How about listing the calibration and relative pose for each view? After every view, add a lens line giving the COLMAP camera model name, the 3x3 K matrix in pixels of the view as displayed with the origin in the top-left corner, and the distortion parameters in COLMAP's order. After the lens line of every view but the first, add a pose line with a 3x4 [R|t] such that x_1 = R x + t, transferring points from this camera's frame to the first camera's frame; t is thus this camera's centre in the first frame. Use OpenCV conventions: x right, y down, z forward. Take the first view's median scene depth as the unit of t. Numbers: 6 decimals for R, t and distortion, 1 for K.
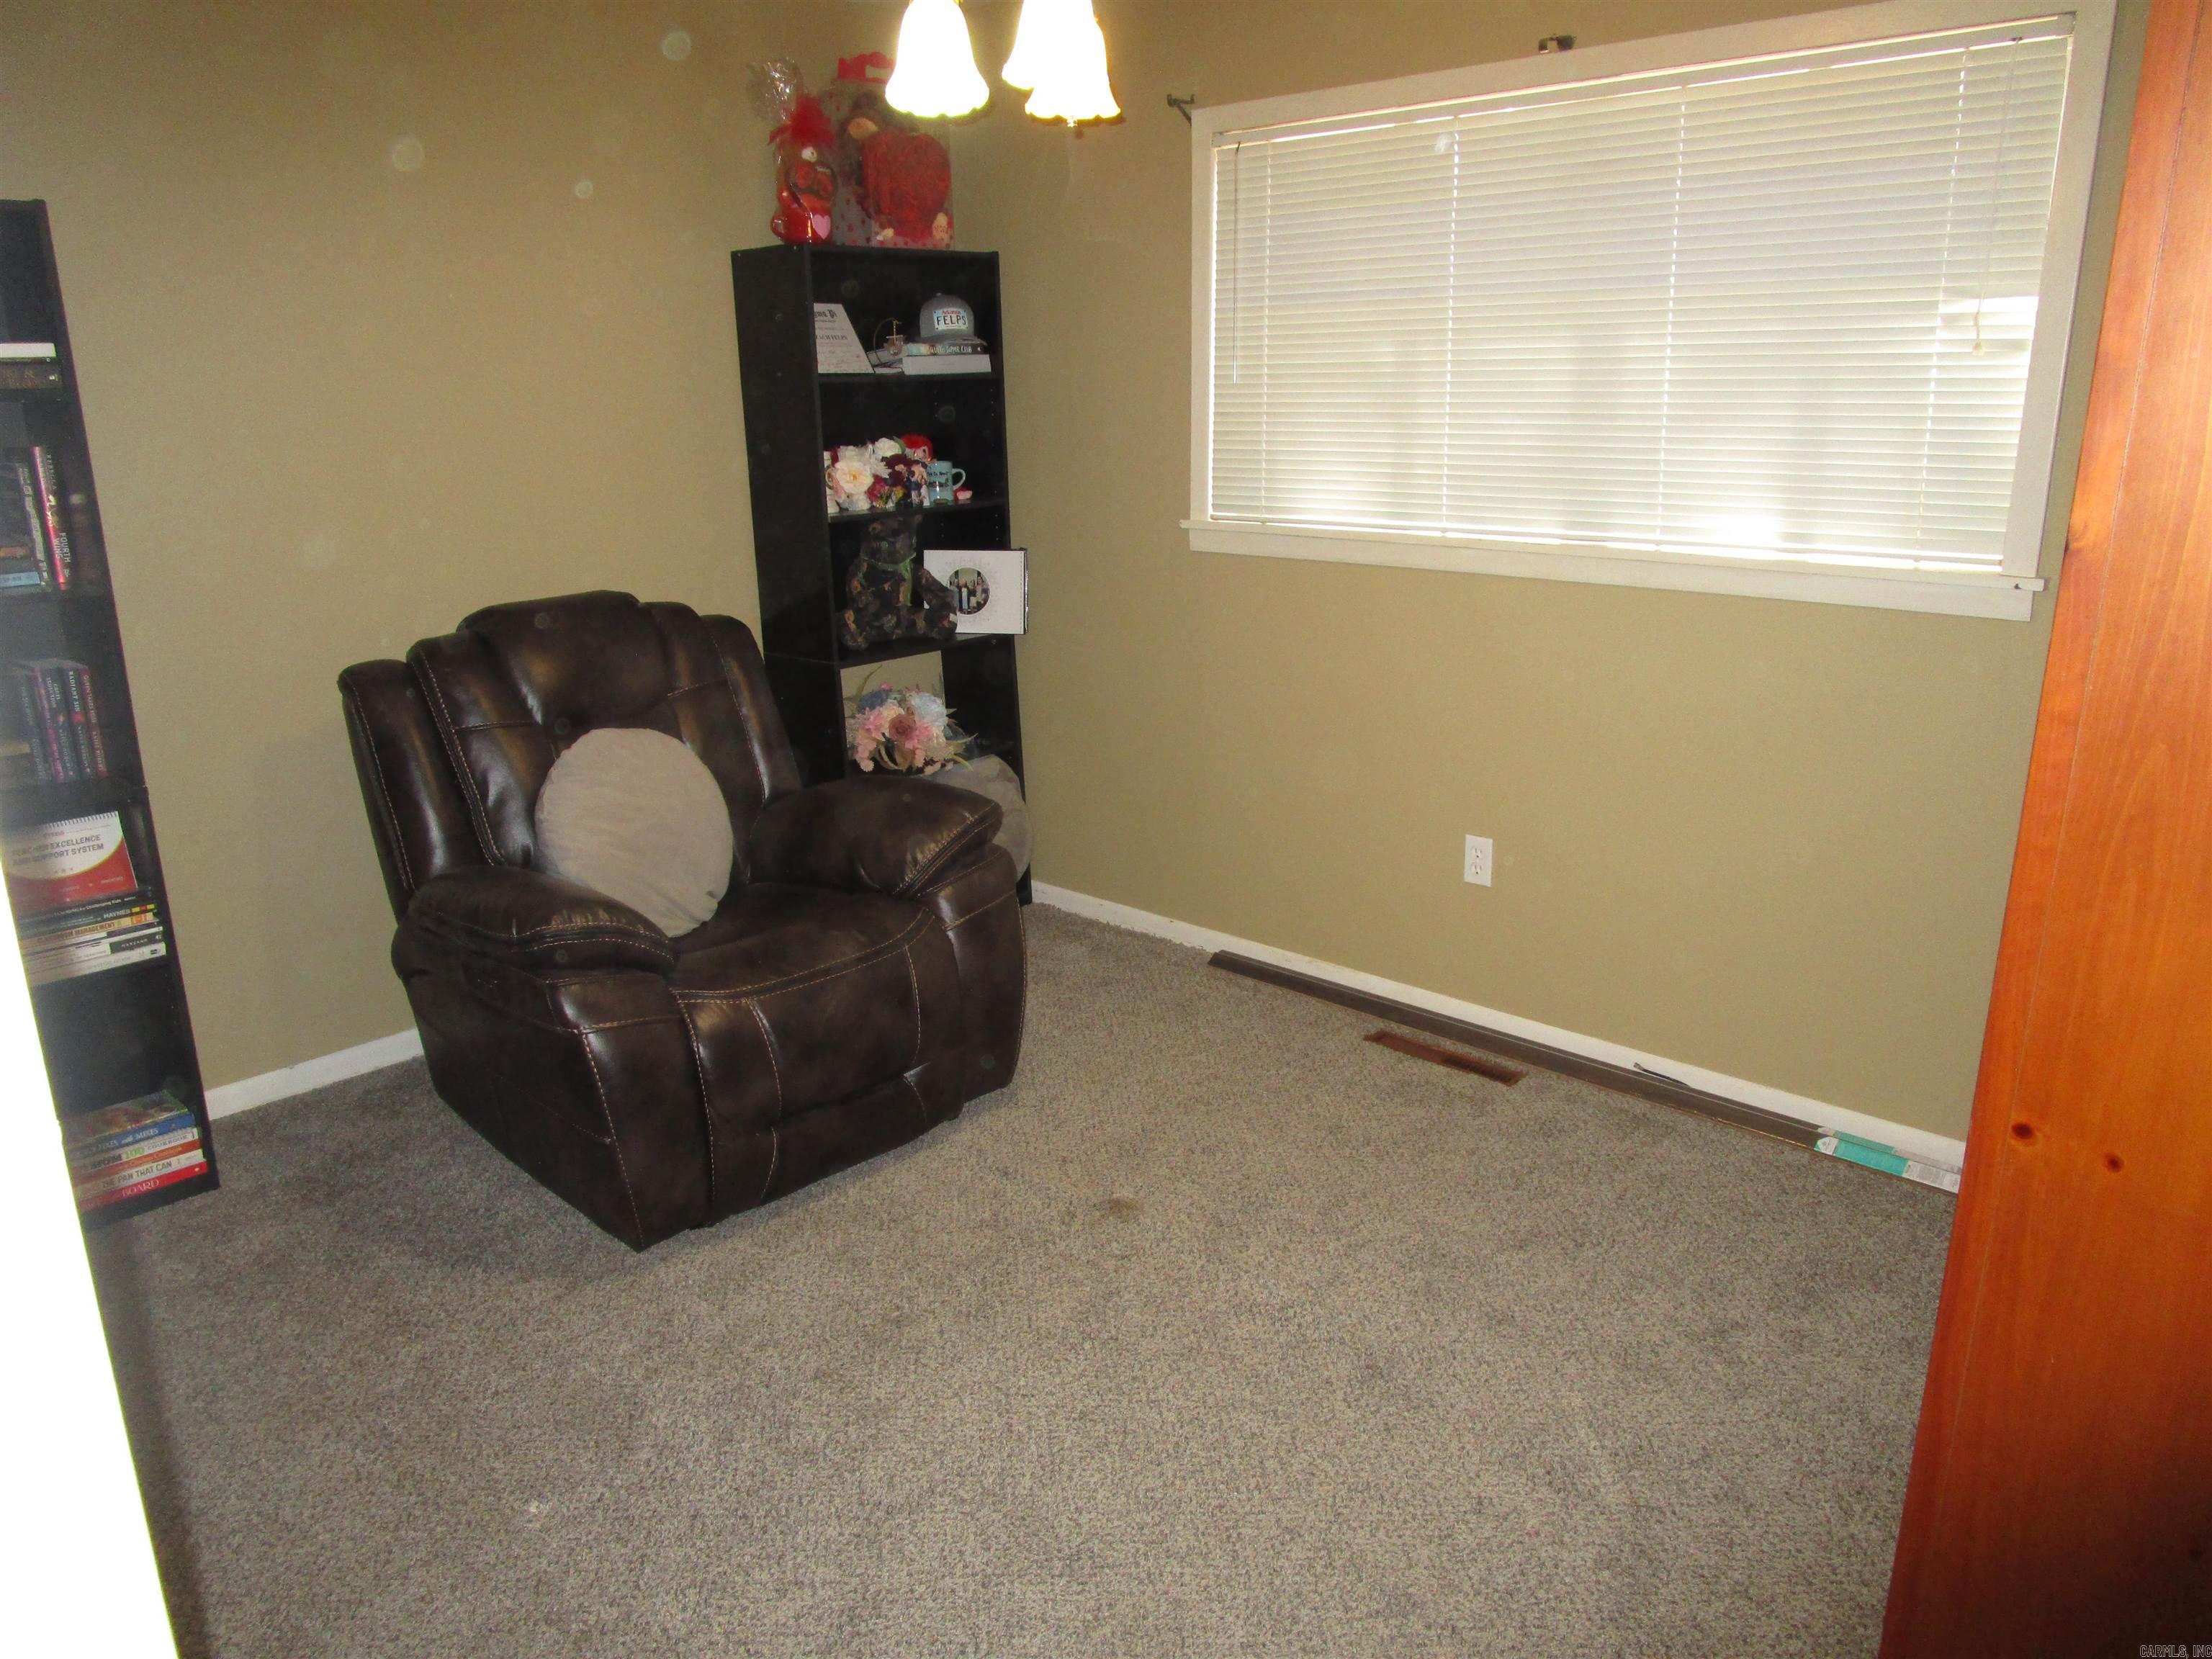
lens RADIAL K [[1577.4, 0, 1104.2], [0, 1577.4, 820.5], [0, 0, 1]] dist [-0.024239, 0.005221]
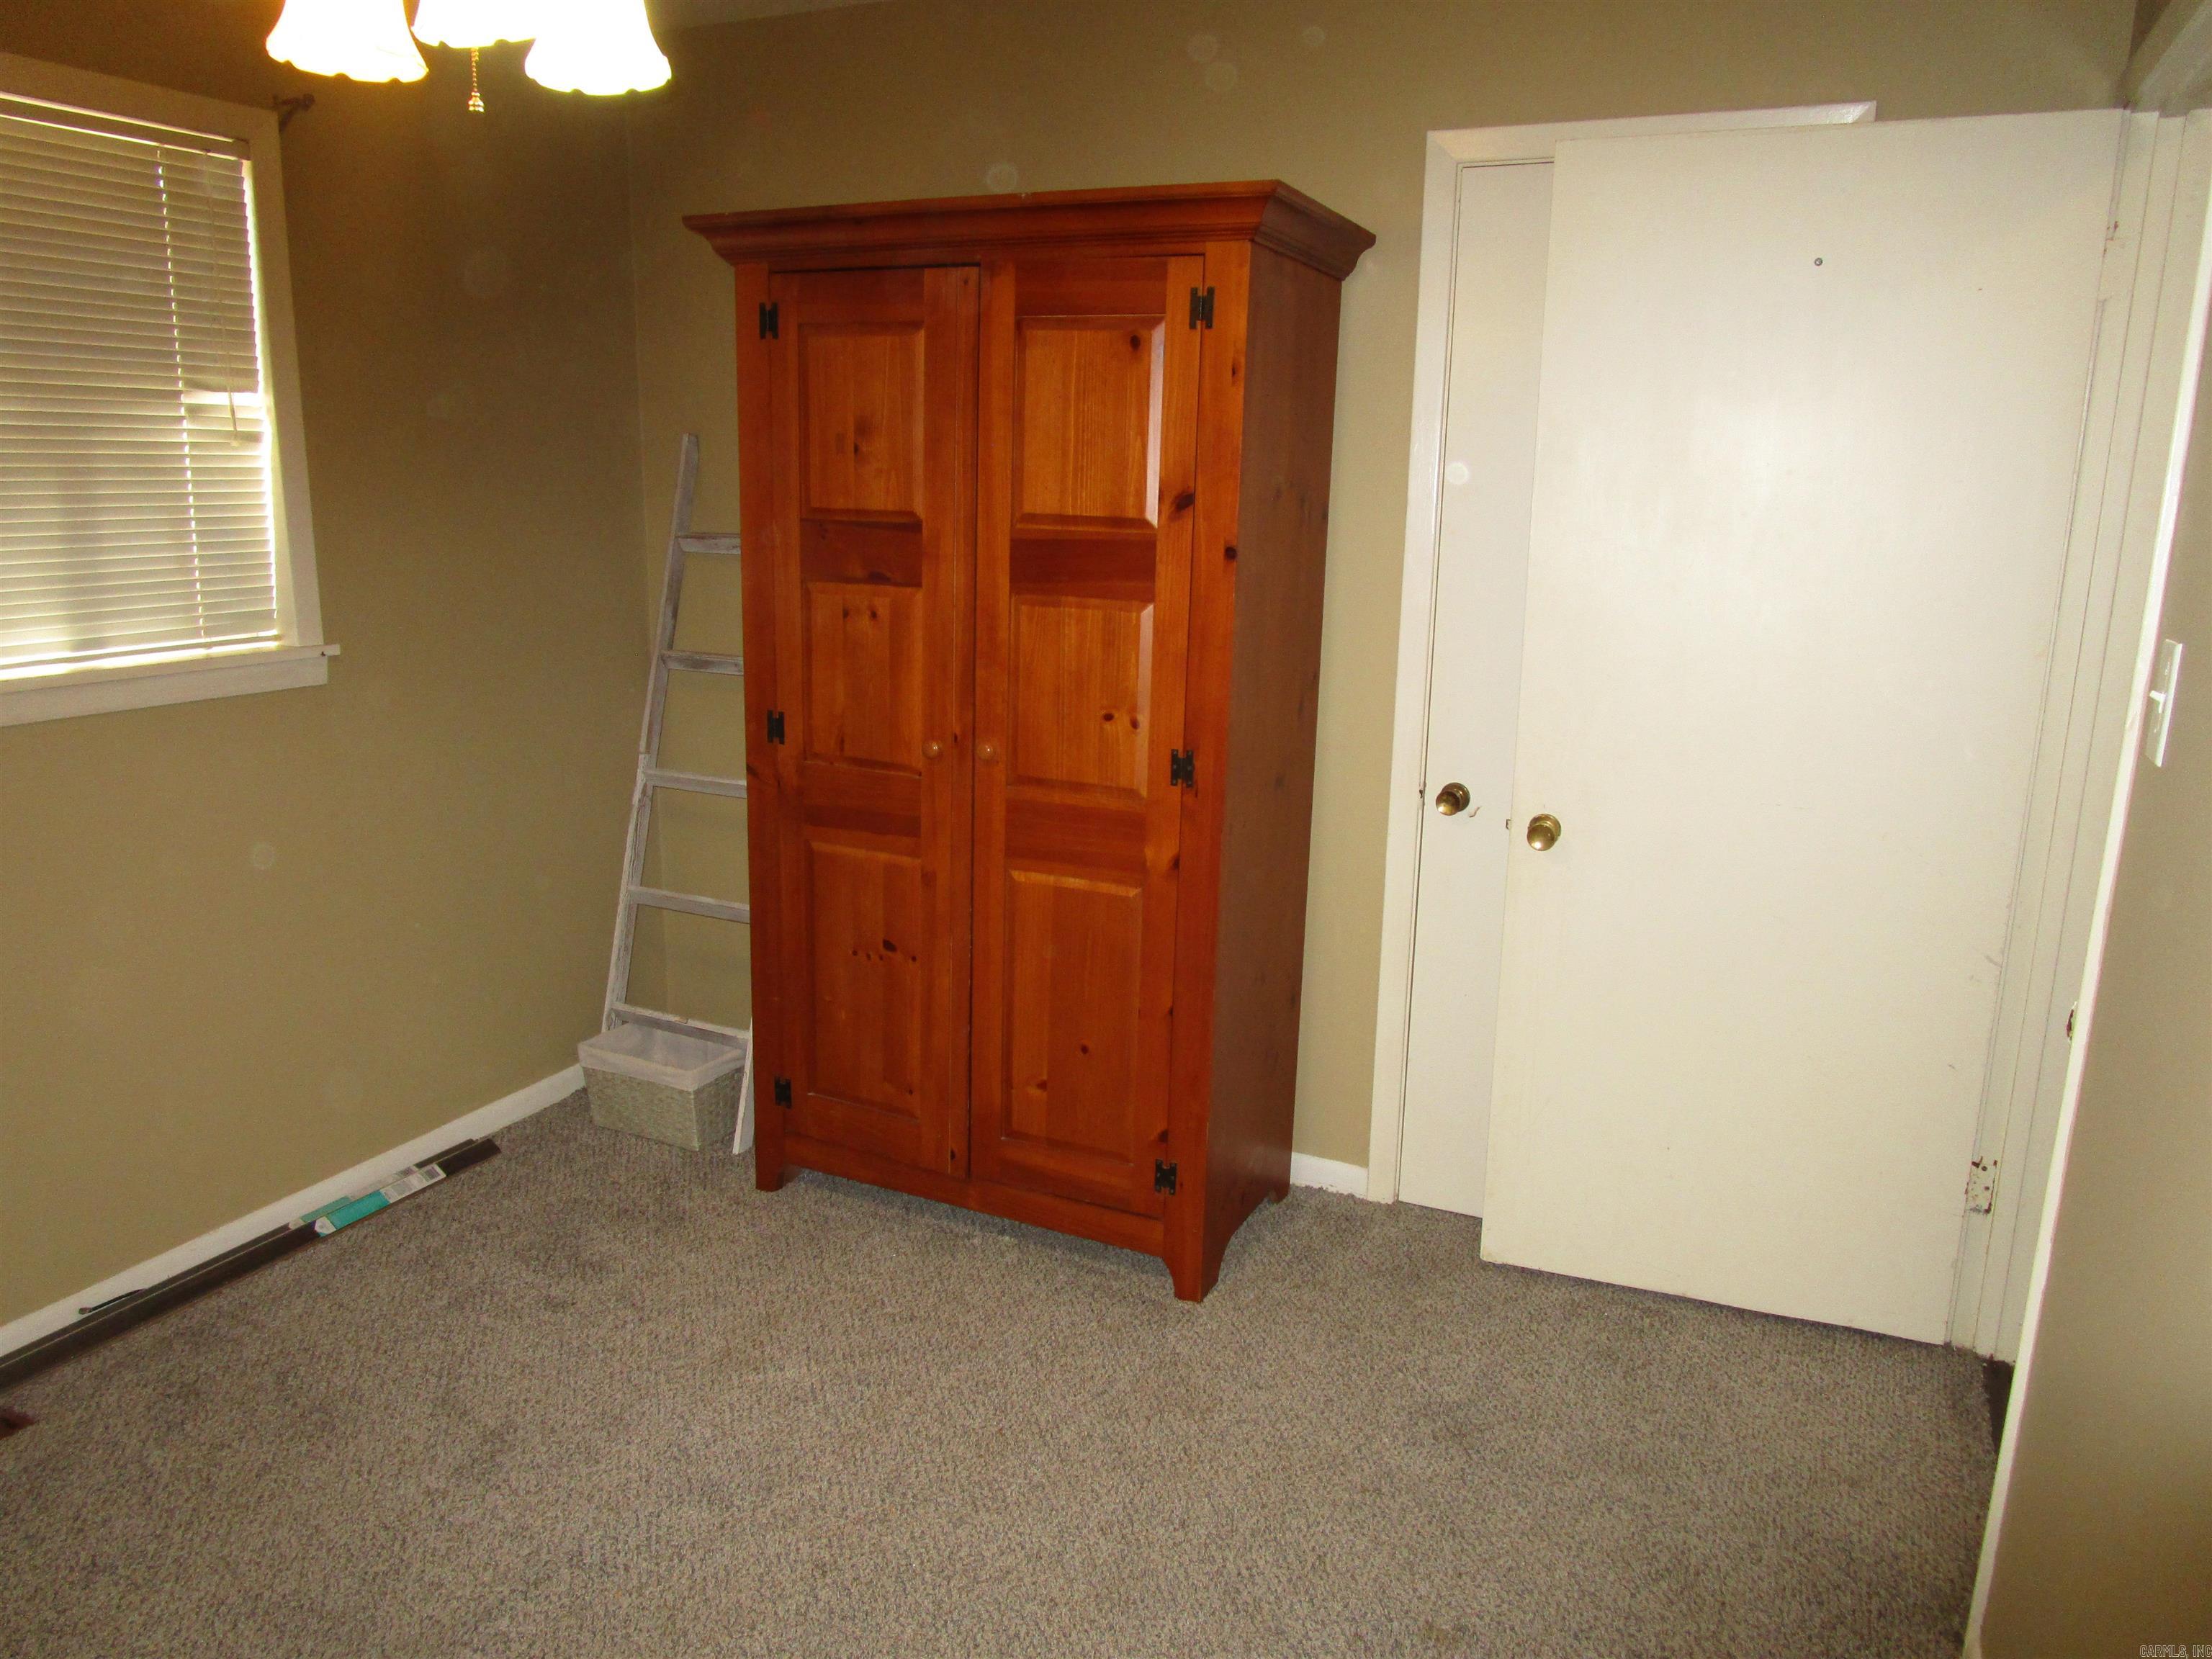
lens RADIAL K [[1577.4, 0, 1102.5], [0, 1577.4, 837.2], [0, 0, 1]] dist [-0.024239, 0.005221]
pose [[-0.314617, -0.201361, 0.927615, -0.612885], [0.253555, 0.923904, 0.286552, -0.195989], [-0.914727, 0.325355, -0.239620, 0.757279]]
